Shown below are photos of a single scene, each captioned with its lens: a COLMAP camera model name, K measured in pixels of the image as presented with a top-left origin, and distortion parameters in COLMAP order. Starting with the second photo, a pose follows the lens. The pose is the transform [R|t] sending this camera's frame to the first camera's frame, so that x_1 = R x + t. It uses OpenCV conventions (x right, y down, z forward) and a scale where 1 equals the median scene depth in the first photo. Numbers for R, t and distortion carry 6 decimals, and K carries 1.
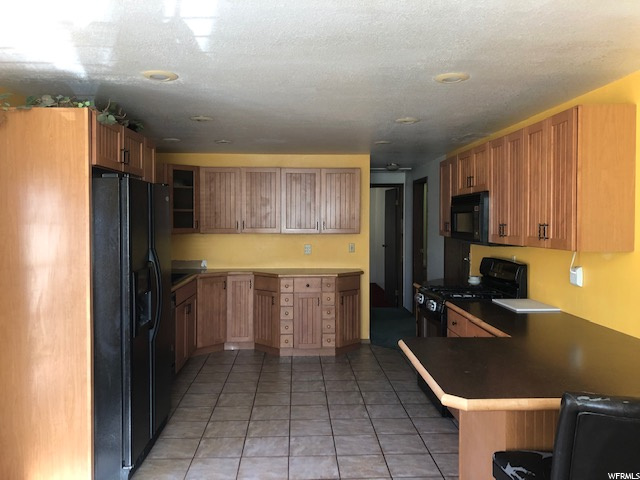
lens RADIAL K [[516.5, 0, 318.2], [0, 516.5, 230.2], [0, 0, 1]] dist [0.007403, -0.005199]
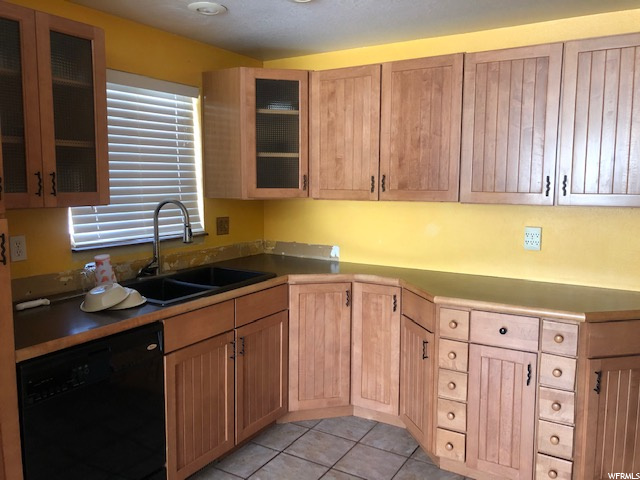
lens RADIAL K [[516.5, 0, 318.2], [0, 516.5, 230.2], [0, 0, 1]] dist [0.007403, -0.005199]
pose [[0.826737, 0.057497, -0.559643, 0.081675], [-0.013741, 0.996531, 0.082082, -0.005154], [0.562421, -0.060170, 0.824659, 0.561661]]
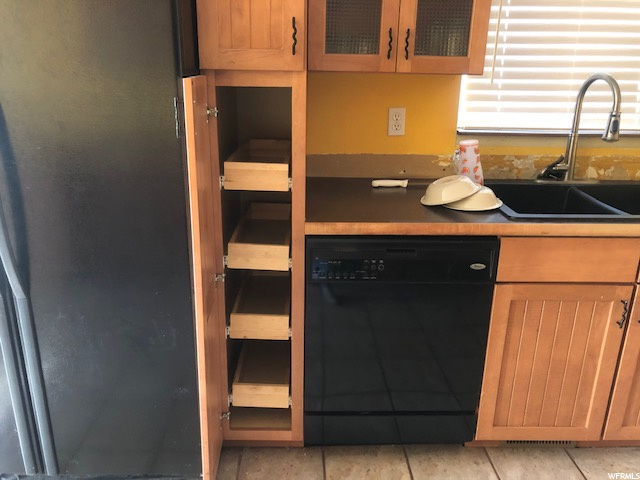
lens RADIAL K [[516.5, 0, 318.2], [0, 516.5, 230.2], [0, 0, 1]] dist [0.007403, -0.005199]
pose [[-0.030259, 0.300692, -0.953241, 0.047705], [-0.034377, 0.952800, 0.301645, 0.008681], [0.998951, 0.041897, -0.018494, 0.711432]]
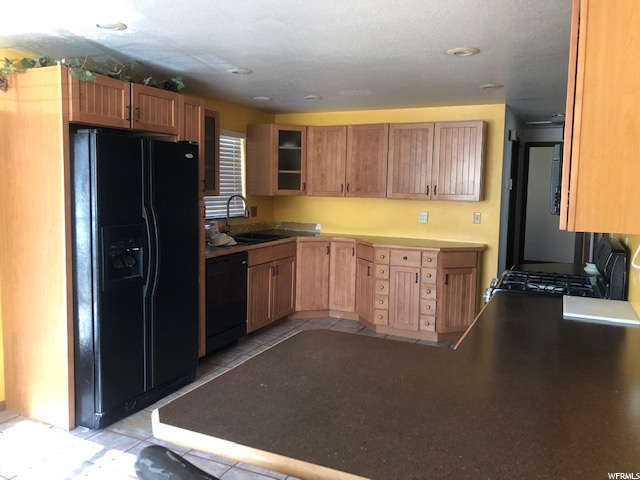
lens RADIAL K [[508.1, 0, 310.8], [0, 508.1, 230.4], [0, 0, 1]] dist [0.046739, -0.001098]
pose [[0.873785, 0.059234, -0.482692, 0.246193], [-0.027046, 0.996937, 0.073381, 0.000675], [0.485560, -0.051065, 0.872711, 0.163635]]
